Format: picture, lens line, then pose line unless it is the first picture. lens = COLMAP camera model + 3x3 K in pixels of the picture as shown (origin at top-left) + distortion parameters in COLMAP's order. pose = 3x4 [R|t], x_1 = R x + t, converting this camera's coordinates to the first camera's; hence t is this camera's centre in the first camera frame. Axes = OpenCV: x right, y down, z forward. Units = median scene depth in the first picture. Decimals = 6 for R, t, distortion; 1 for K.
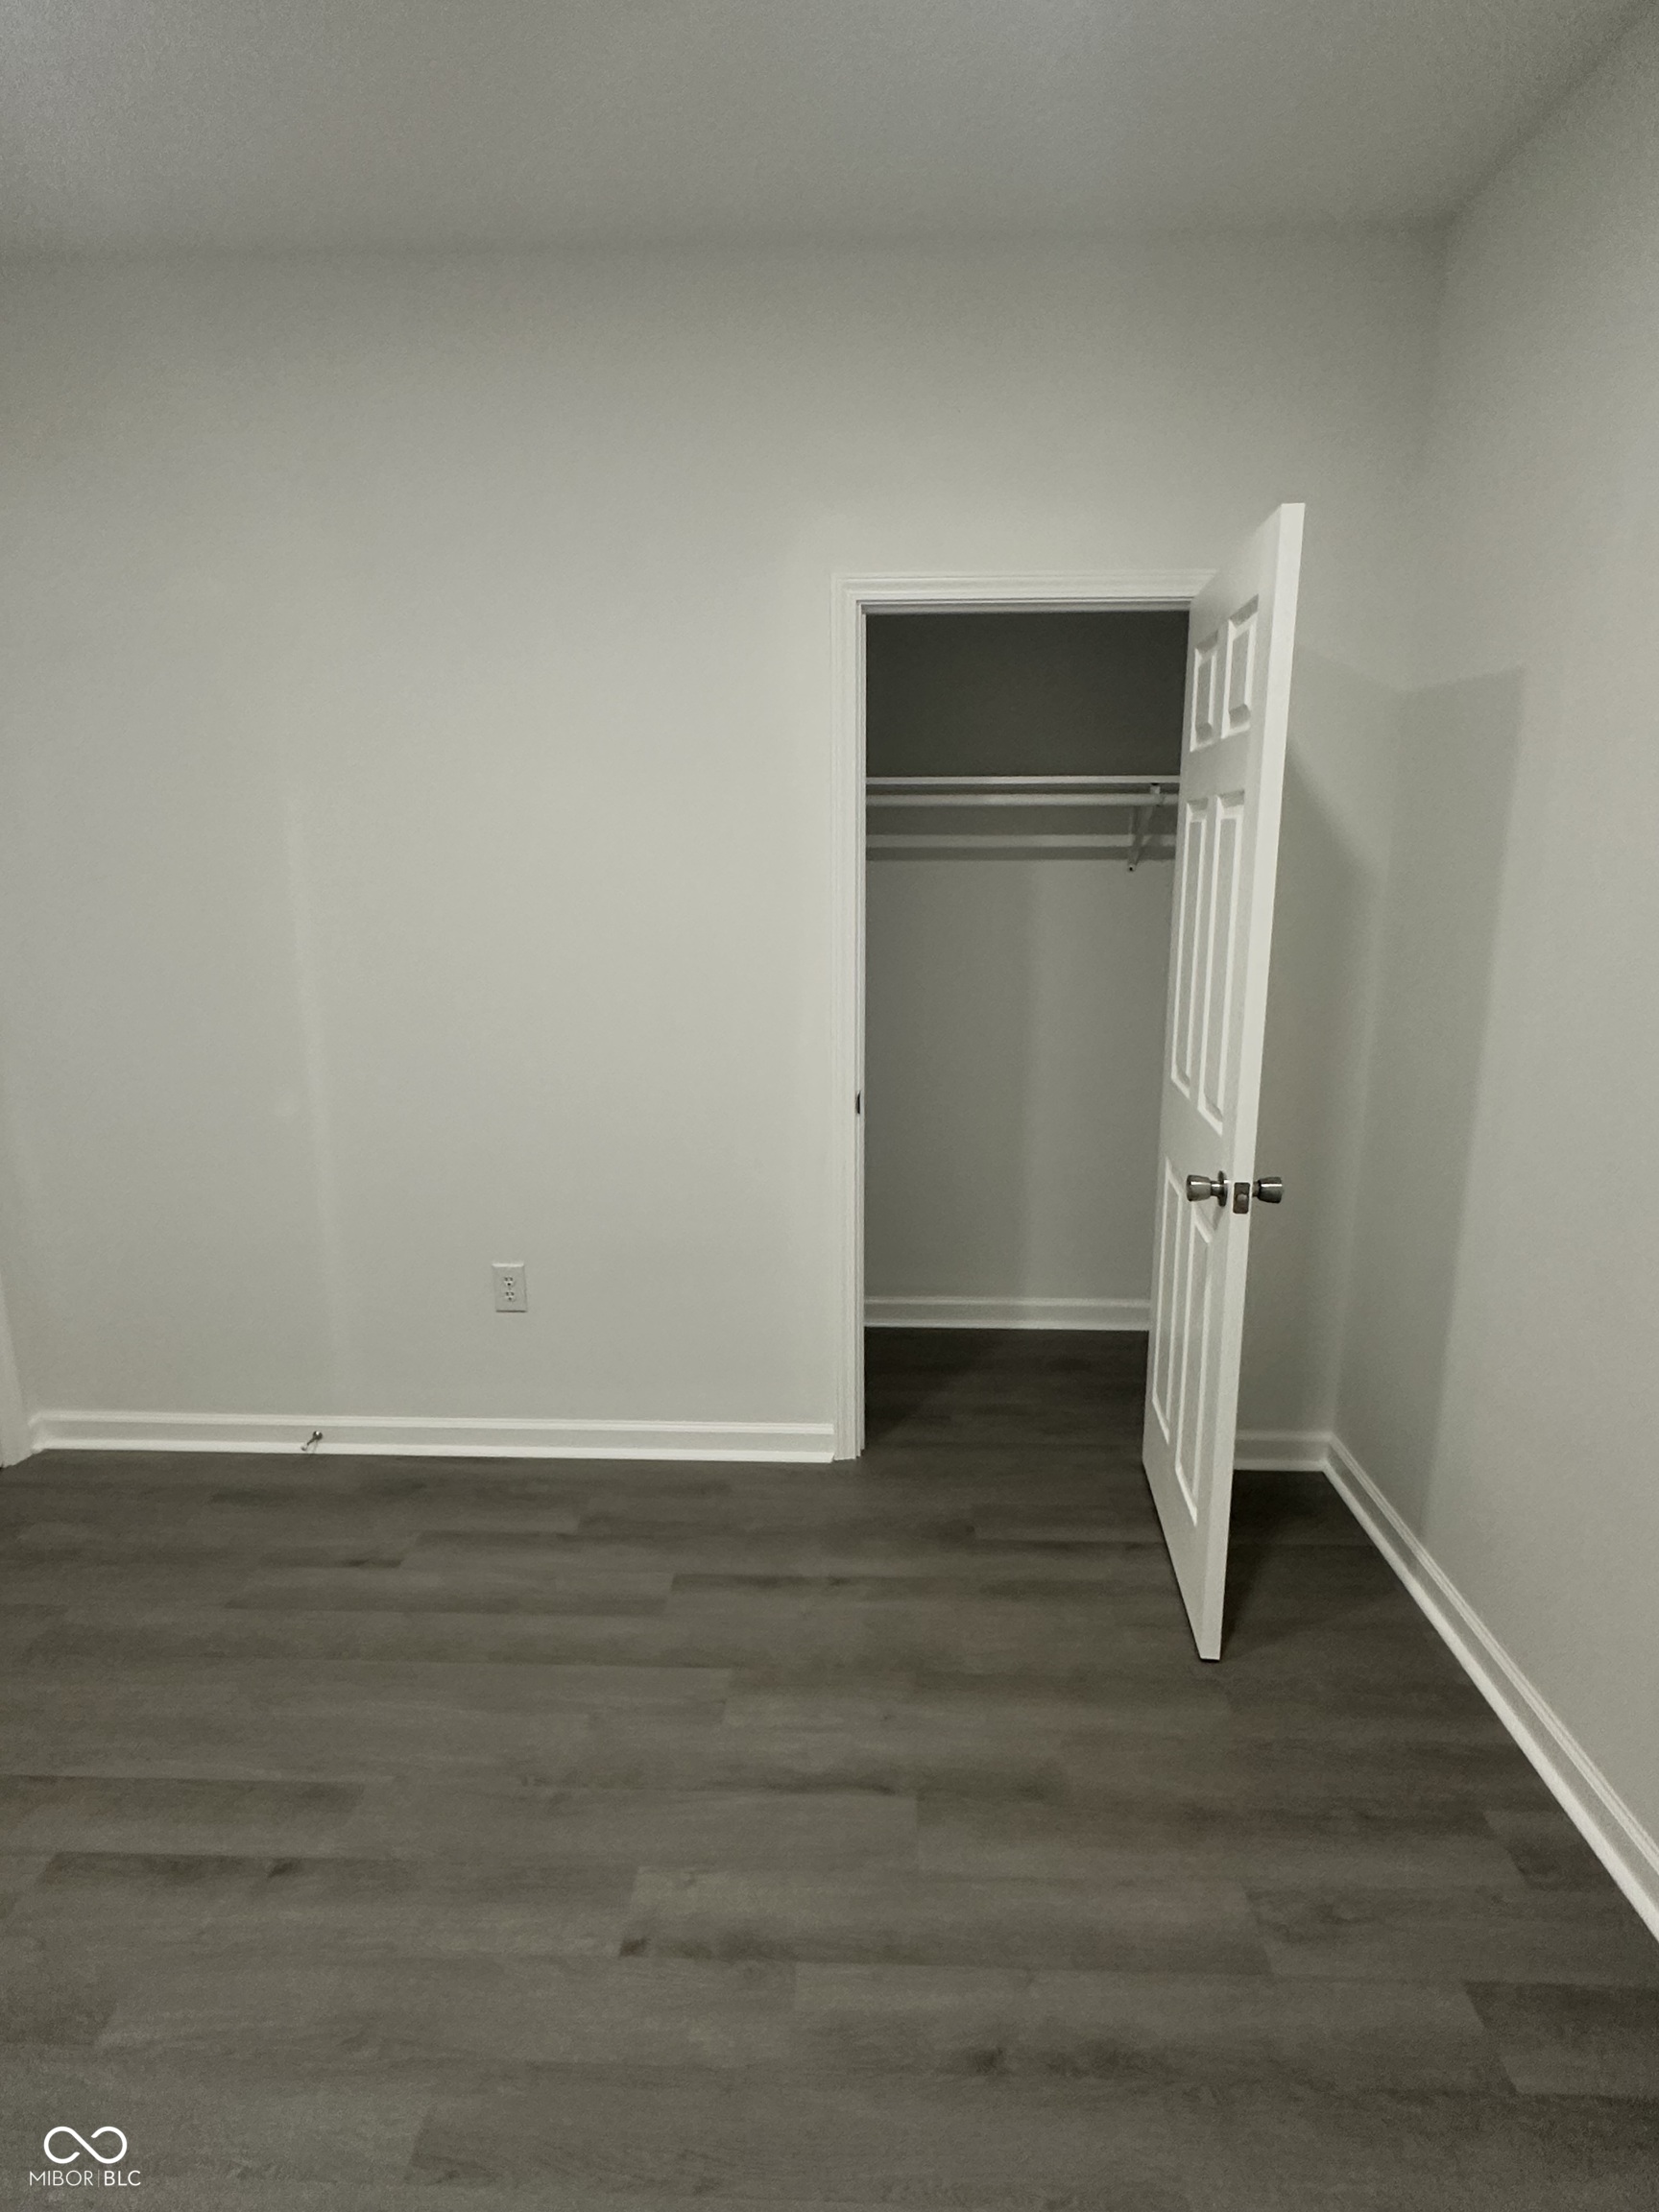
lens RADIAL K [[1185.5, 0, 824.5], [0, 1185.5, 1103.0], [0, 0, 1]] dist [-0.002212, -0.001196]
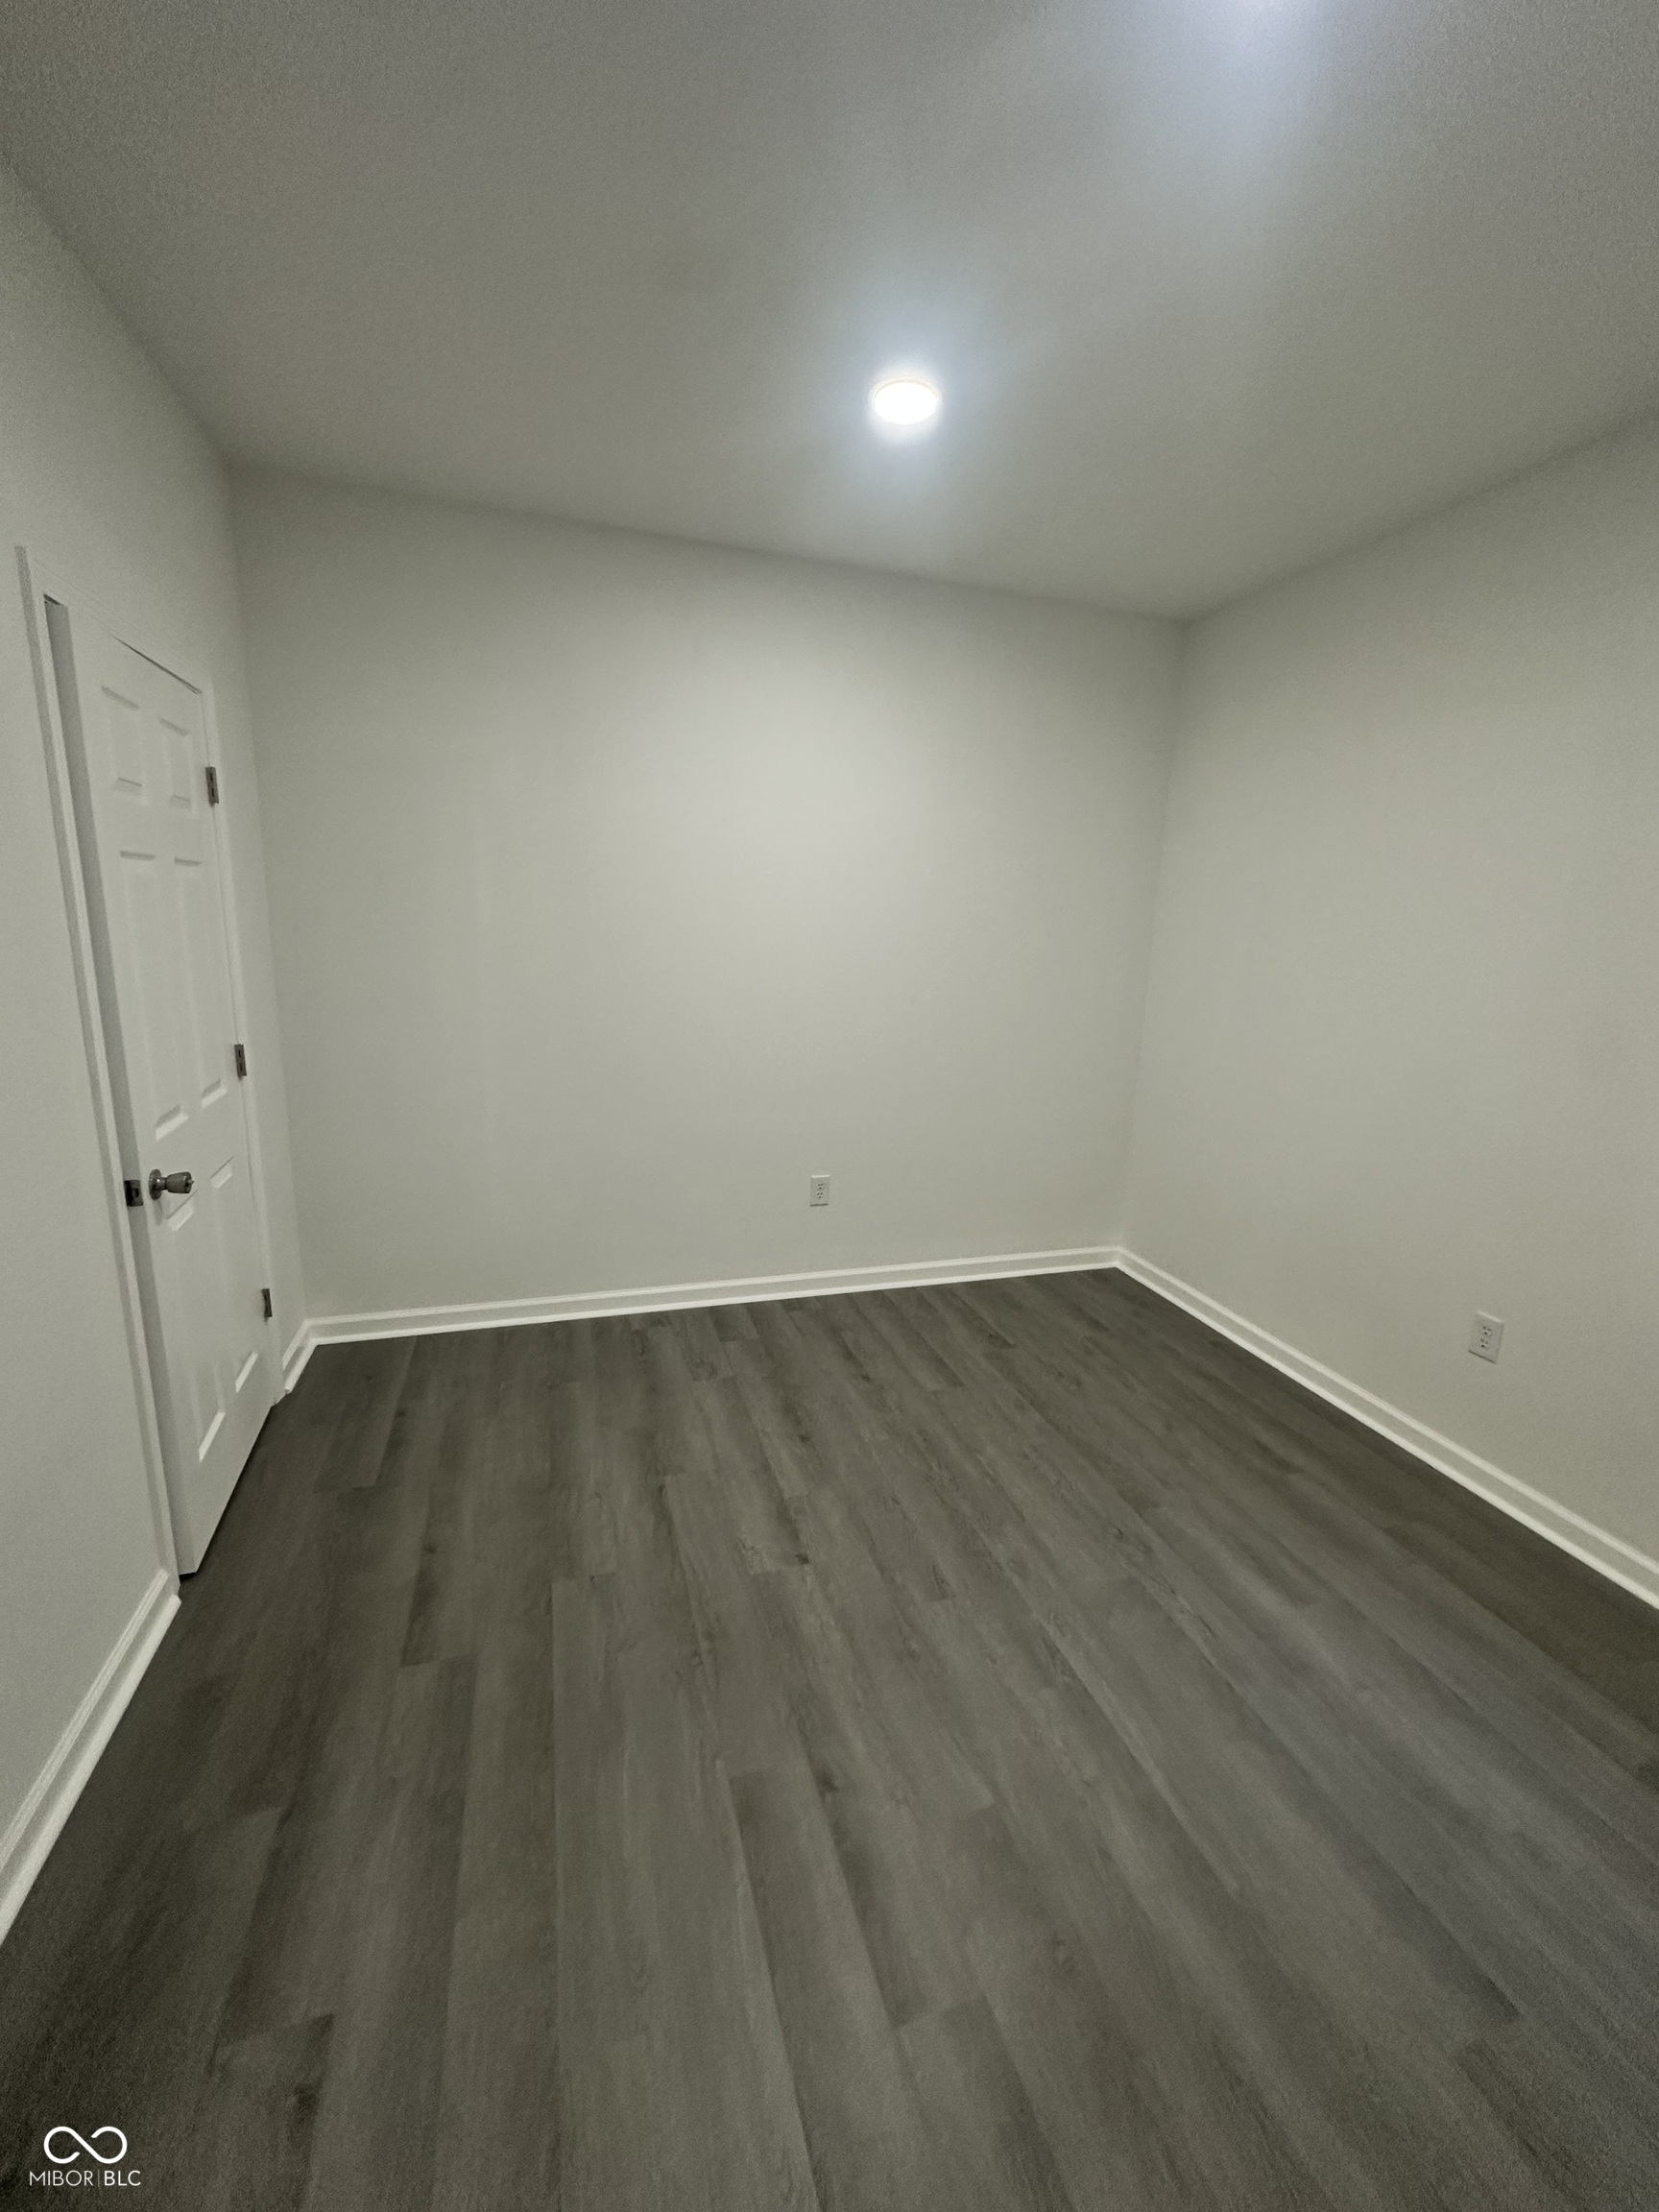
lens RADIAL K [[880.9, 0, 833.9], [0, 880.9, 1102.1], [0, 0, 1]] dist [-0.002315, 0.000379]
pose [[-0.343207, -0.201027, 0.917495, -1.124163], [0.167770, 0.947998, 0.270468, -0.235153], [-0.924155, 0.246754, -0.291634, 1.076916]]
